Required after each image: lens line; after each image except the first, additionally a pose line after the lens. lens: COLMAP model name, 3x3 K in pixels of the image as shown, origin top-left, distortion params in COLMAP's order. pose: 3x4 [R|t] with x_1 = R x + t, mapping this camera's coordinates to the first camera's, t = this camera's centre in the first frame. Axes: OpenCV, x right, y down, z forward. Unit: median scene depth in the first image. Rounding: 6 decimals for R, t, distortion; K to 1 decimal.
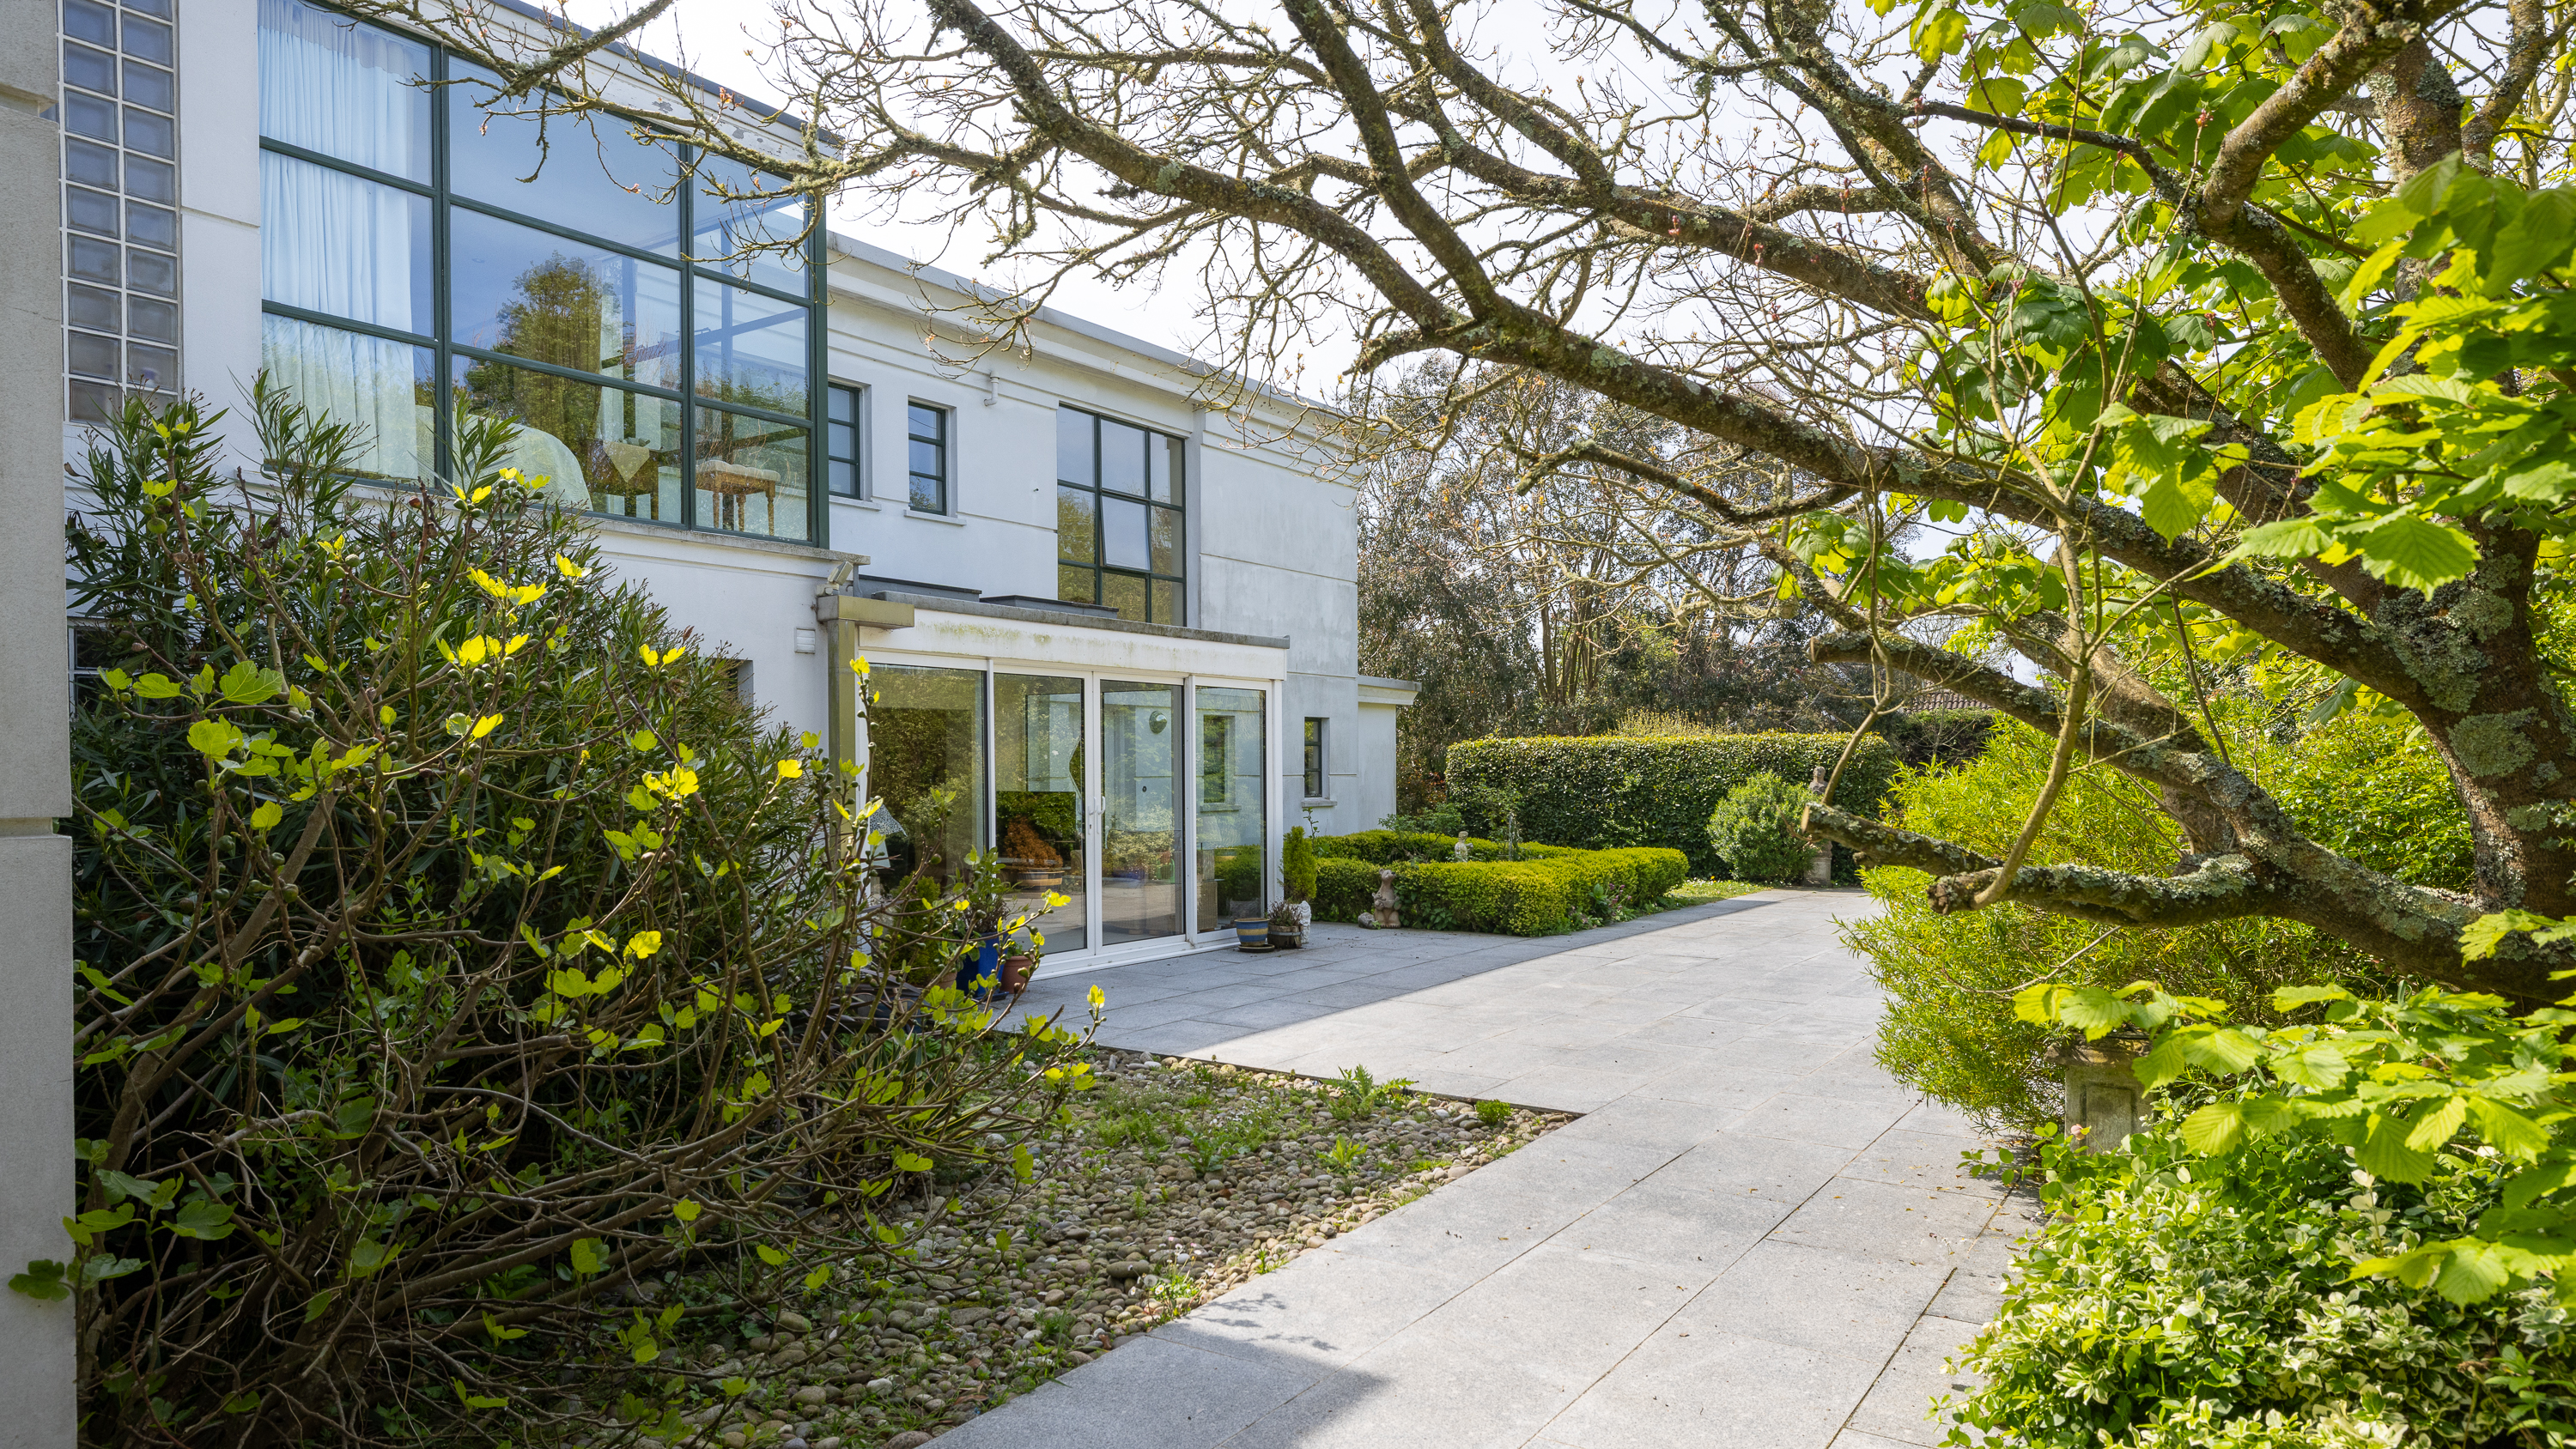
lens RADIAL K [[1550.9, 0, 1287.4], [0, 1550.9, 737.2], [0, 0, 1]] dist [0.000770, 0.000014]
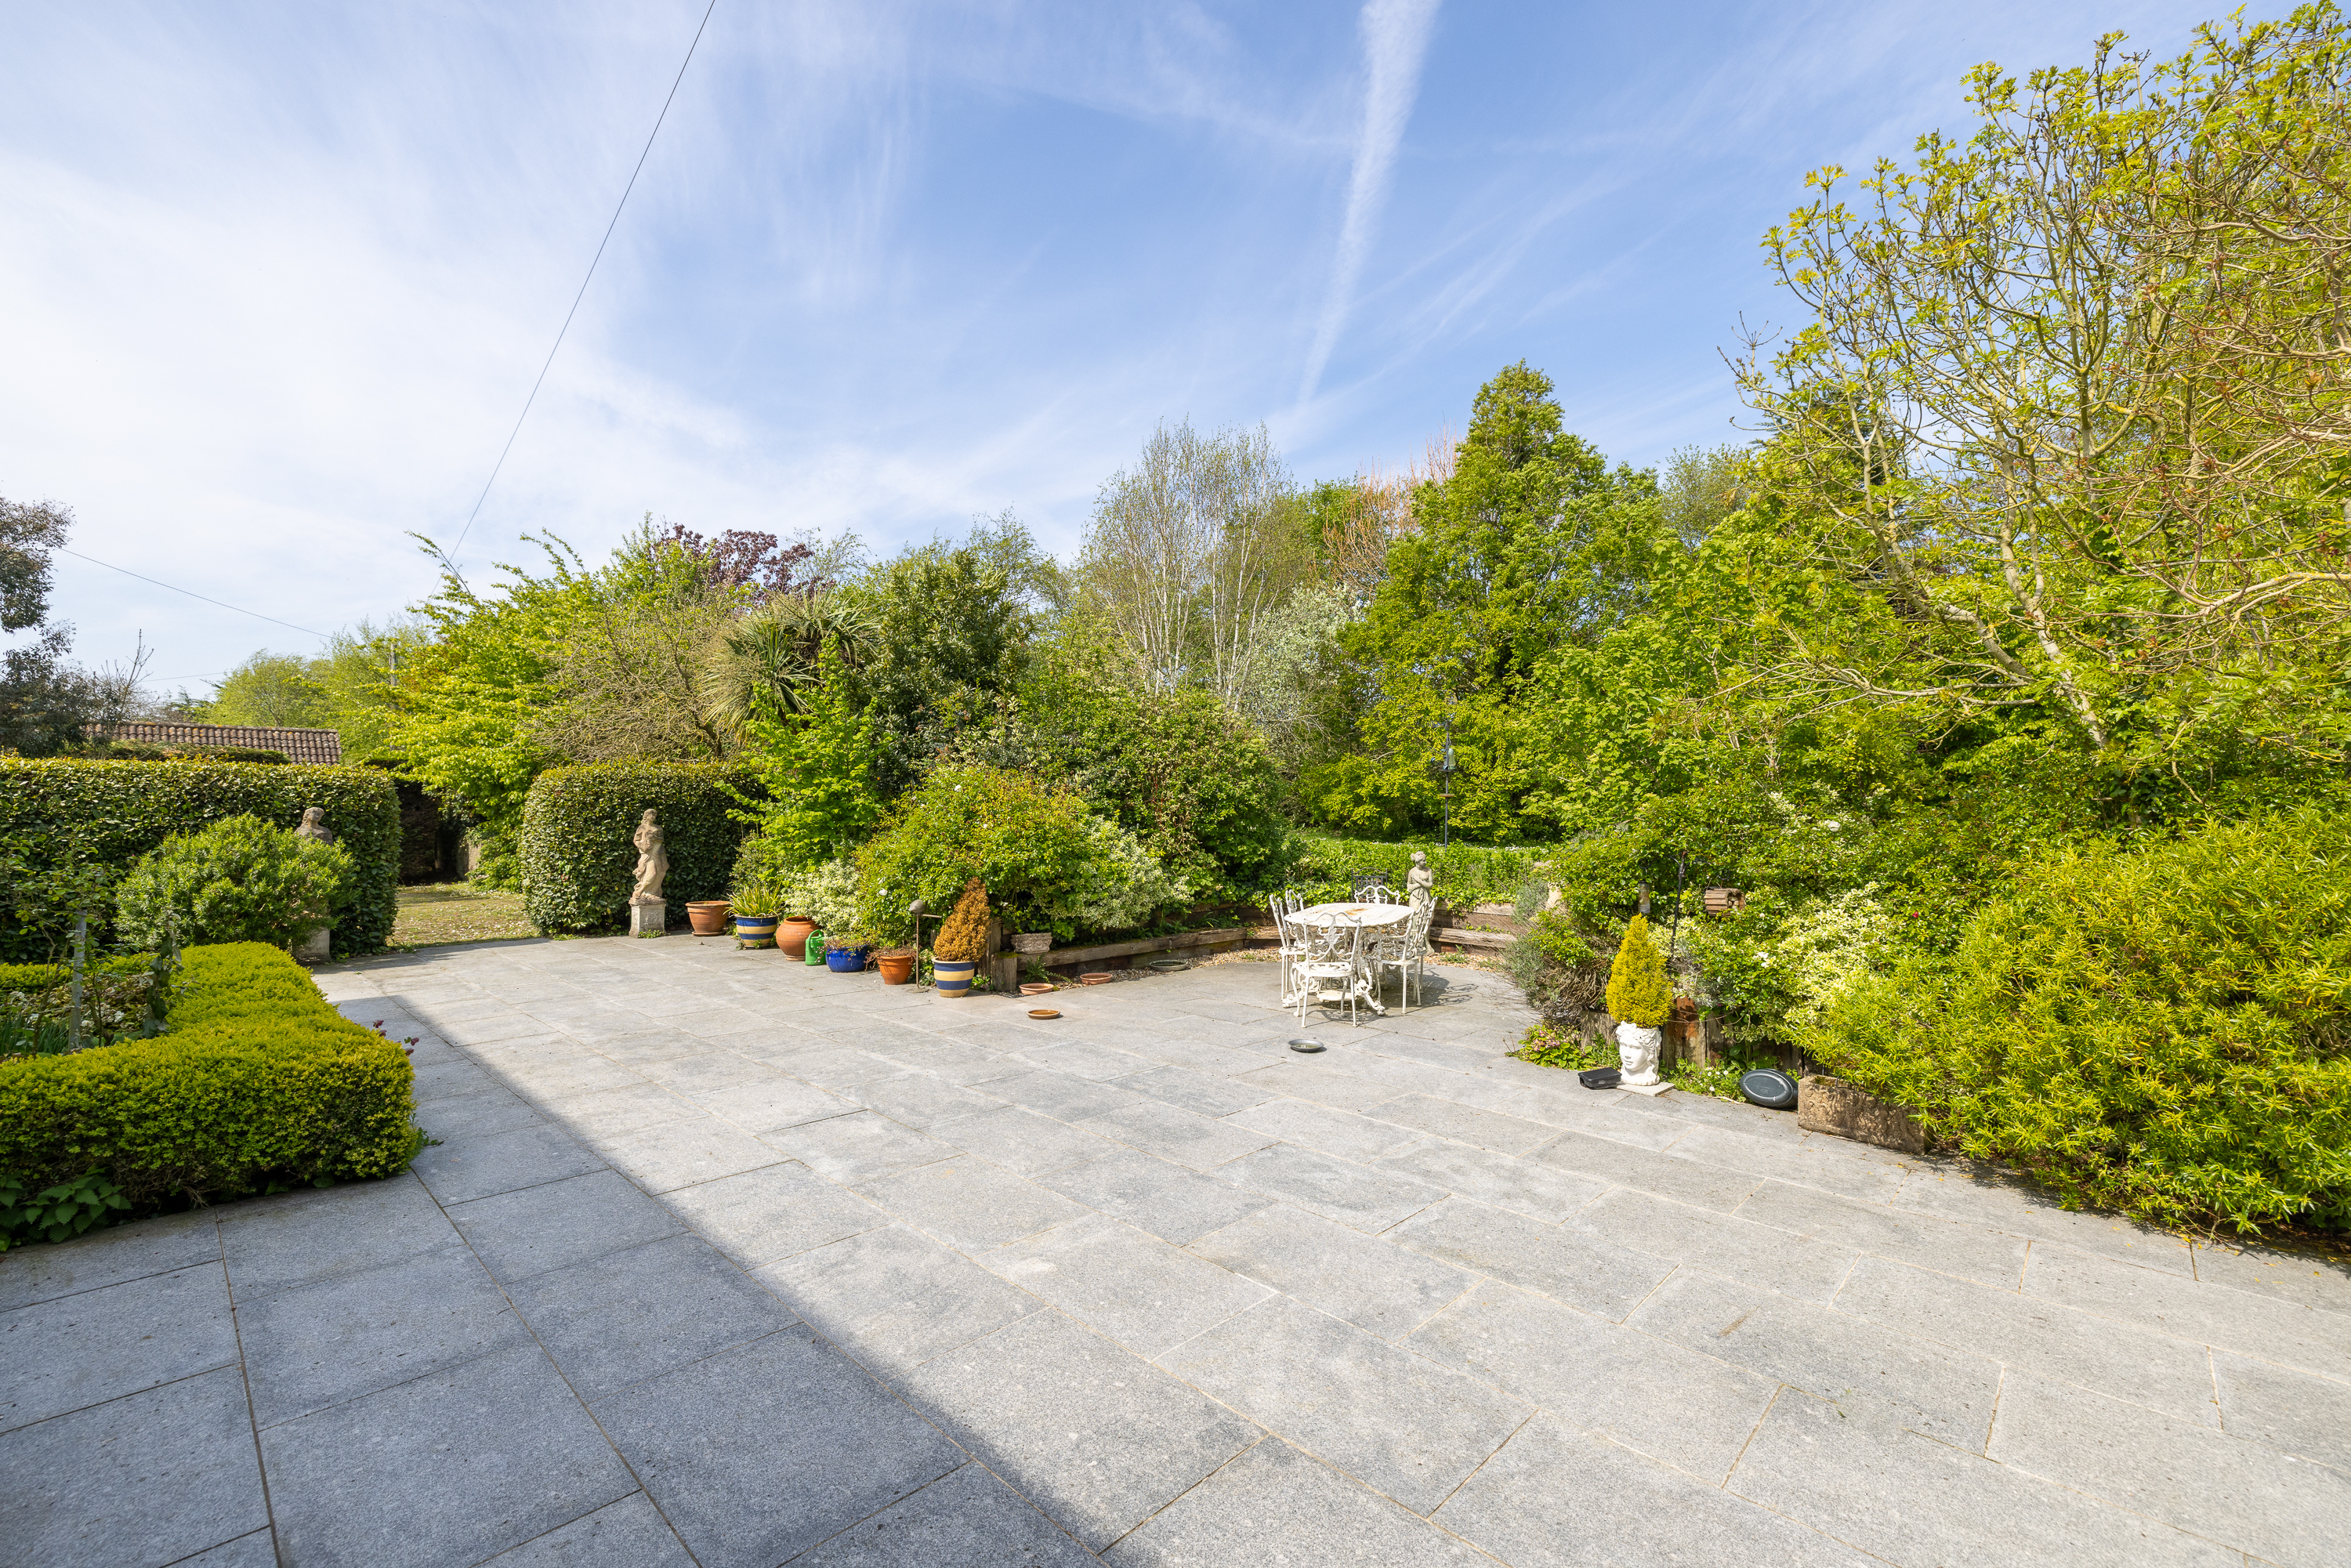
lens RADIAL K [[989.2, 0, 1182.8], [0, 989.2, 780.3], [0, 0, 1]] dist [0.001205, 0.000432]
pose [[0.161398, 0.030004, 0.986433, -0.082725], [-0.027767, 0.999280, -0.025851, 0.007141], [-0.986499, -0.023218, 0.162115, 0.560687]]
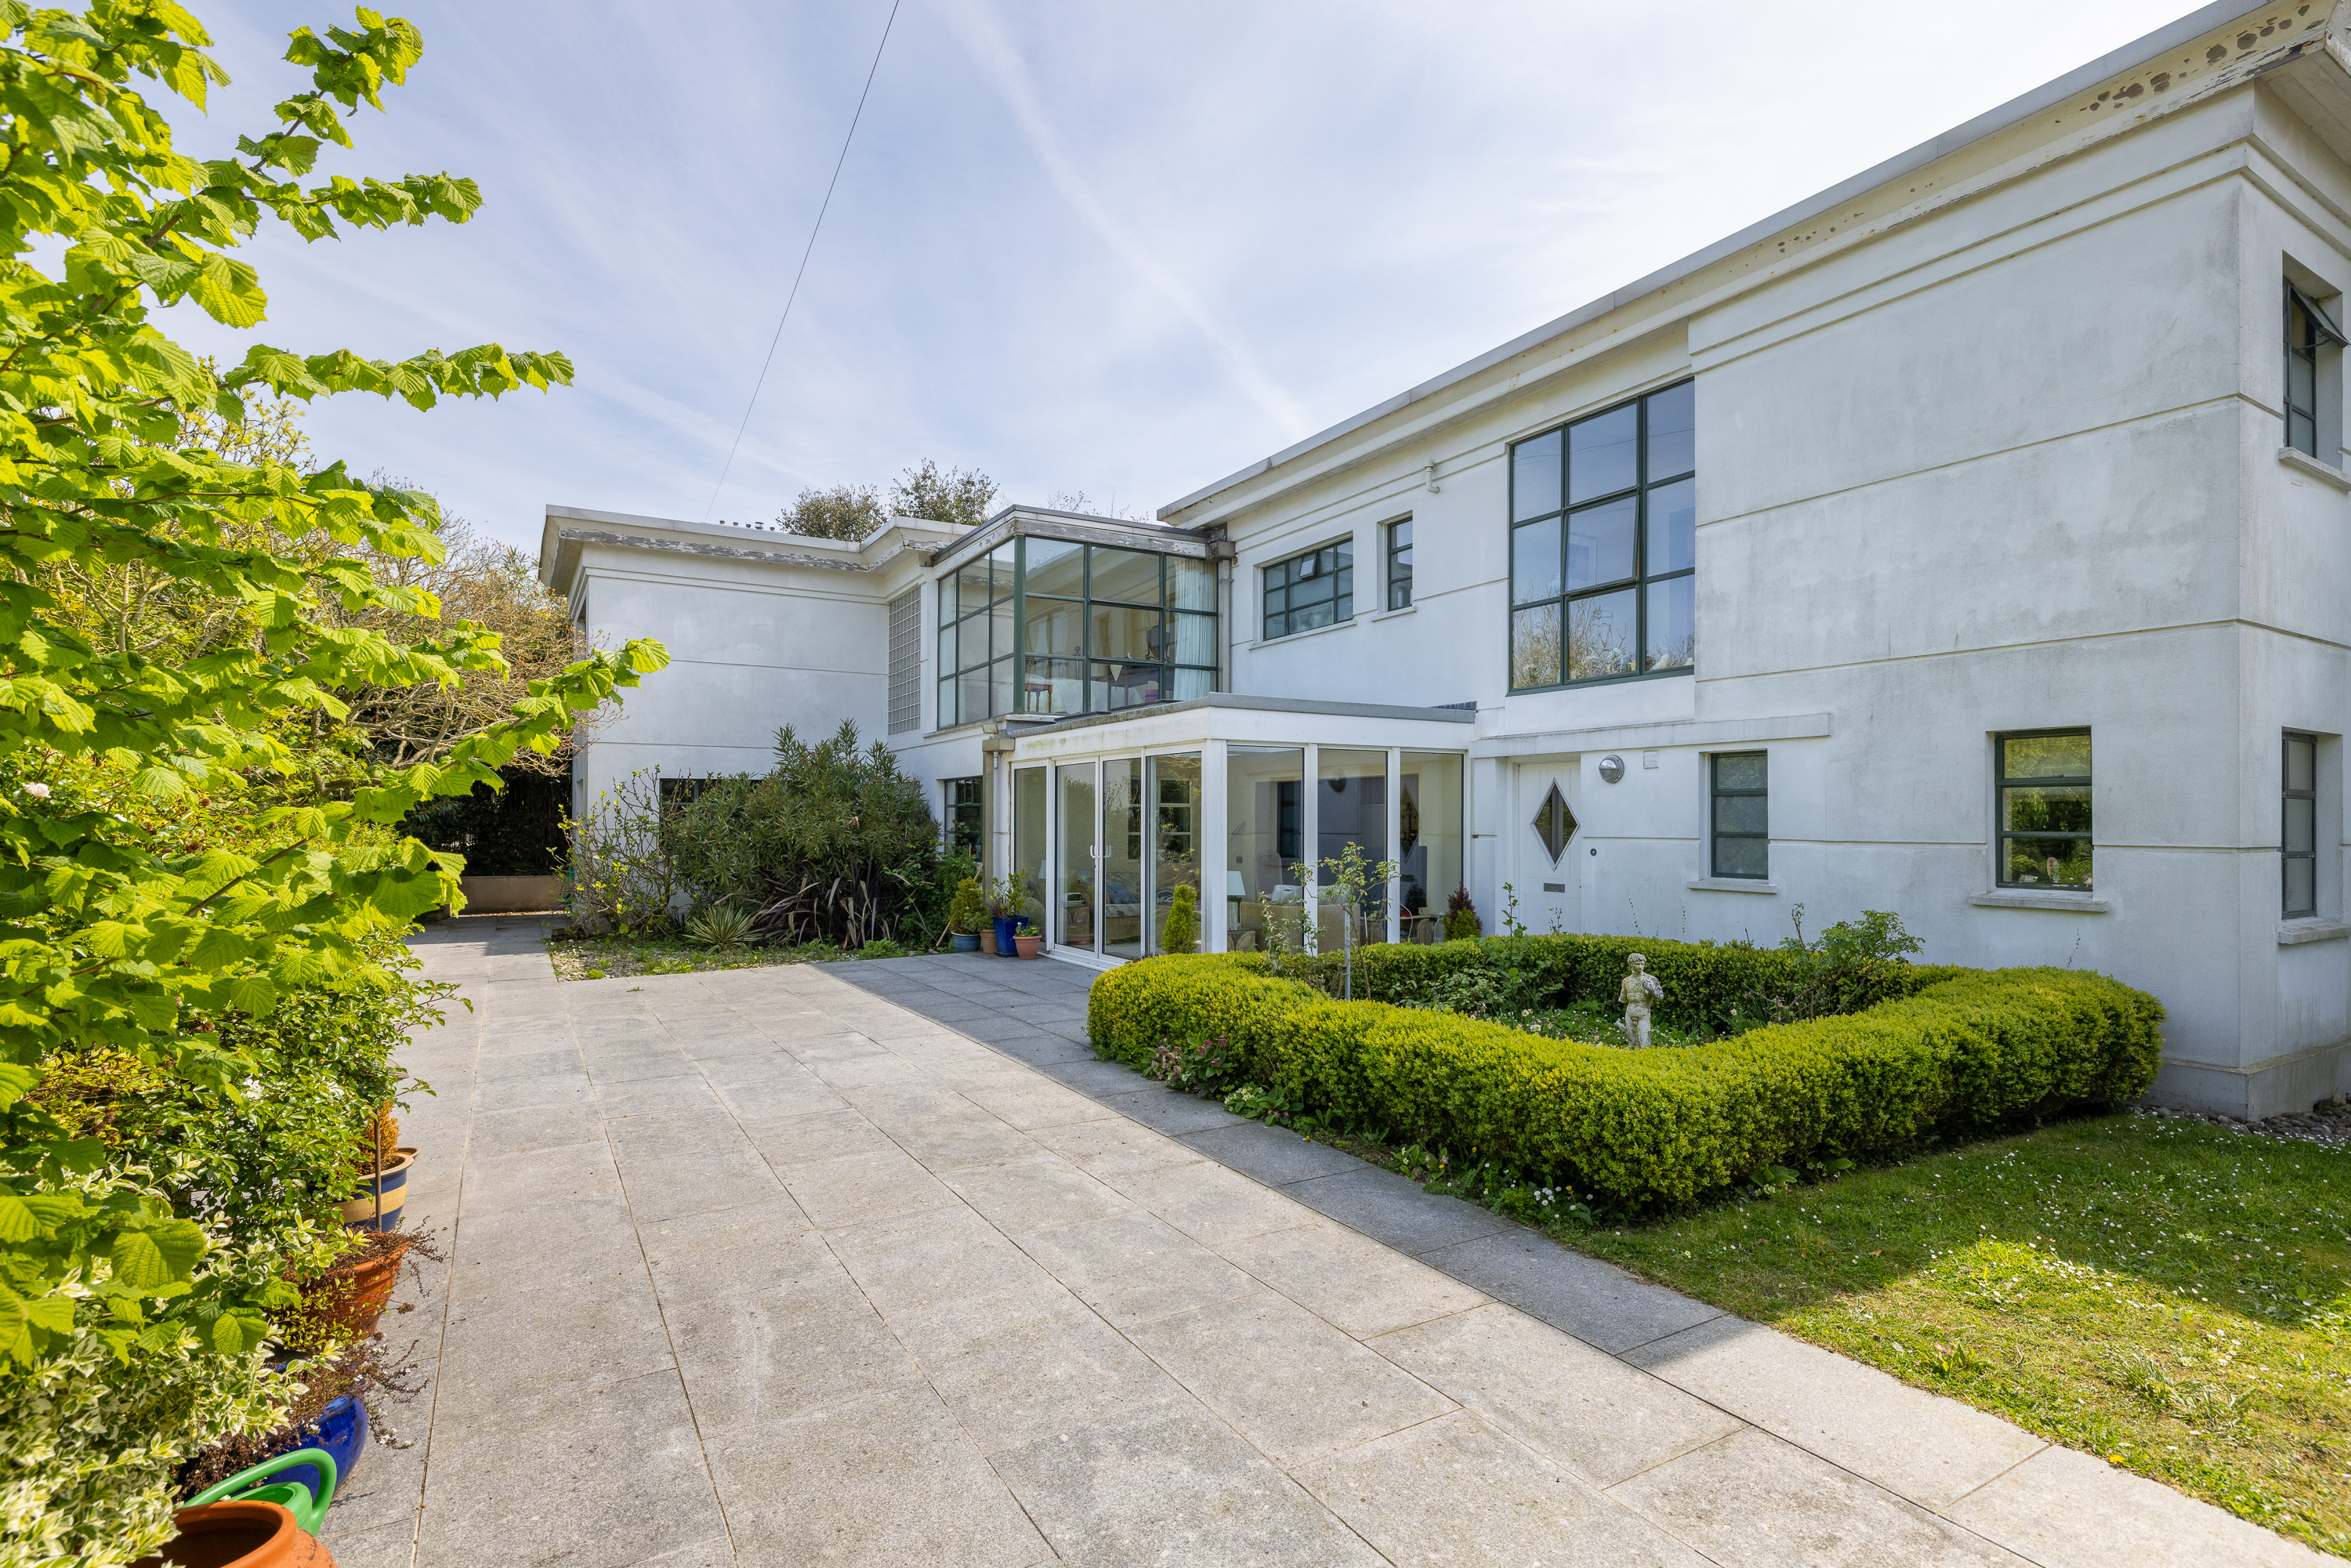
lens RADIAL K [[1121.2, 0, 1177.3], [0, 1121.2, 824.4], [0, 0, 1]] dist [0.000287, 0.000112]
pose [[-0.434807, 0.005183, -0.900509, 0.512358], [0.016717, 0.999858, -0.002317, 0.015896], [0.900368, -0.016061, -0.434832, 1.001328]]
